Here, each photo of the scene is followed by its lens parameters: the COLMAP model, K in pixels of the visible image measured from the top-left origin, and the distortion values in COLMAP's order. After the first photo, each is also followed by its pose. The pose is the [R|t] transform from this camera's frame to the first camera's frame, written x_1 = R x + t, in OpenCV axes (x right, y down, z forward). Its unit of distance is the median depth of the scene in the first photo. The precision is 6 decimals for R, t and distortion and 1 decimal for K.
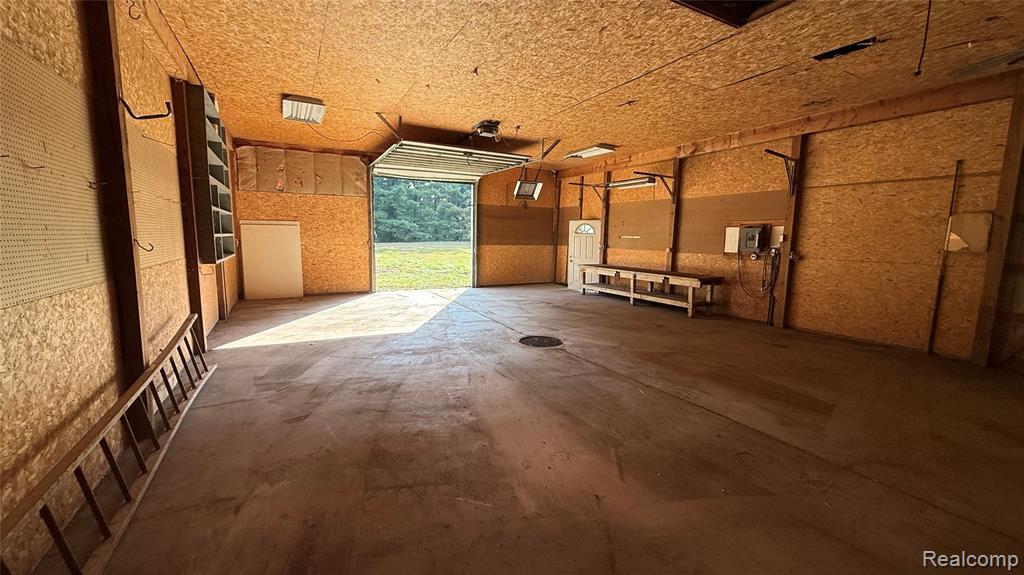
lens RADIAL K [[406.8, 0, 512.0], [0, 406.8, 287.5], [0, 0, 1]] dist [0.000496, 0.000078]
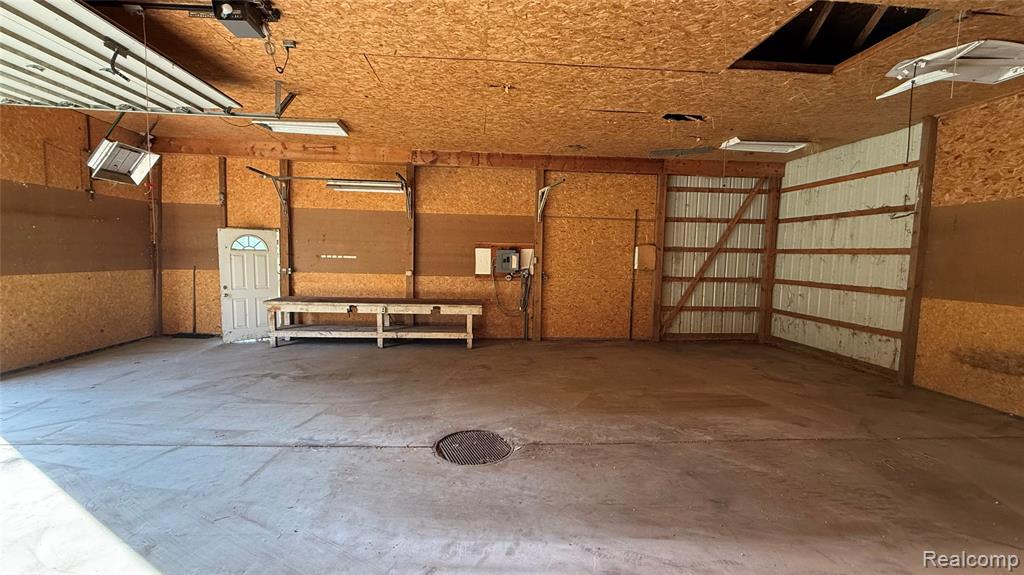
lens RADIAL K [[406.8, 0, 512.0], [0, 406.8, 287.5], [0, 0, 1]] dist [0.000496, 0.000078]
pose [[0.422103, -0.074311, 0.903497, -0.313772], [0.098129, 0.994524, 0.035953, -0.081592], [-0.901221, 0.073483, 0.427084, 0.517432]]
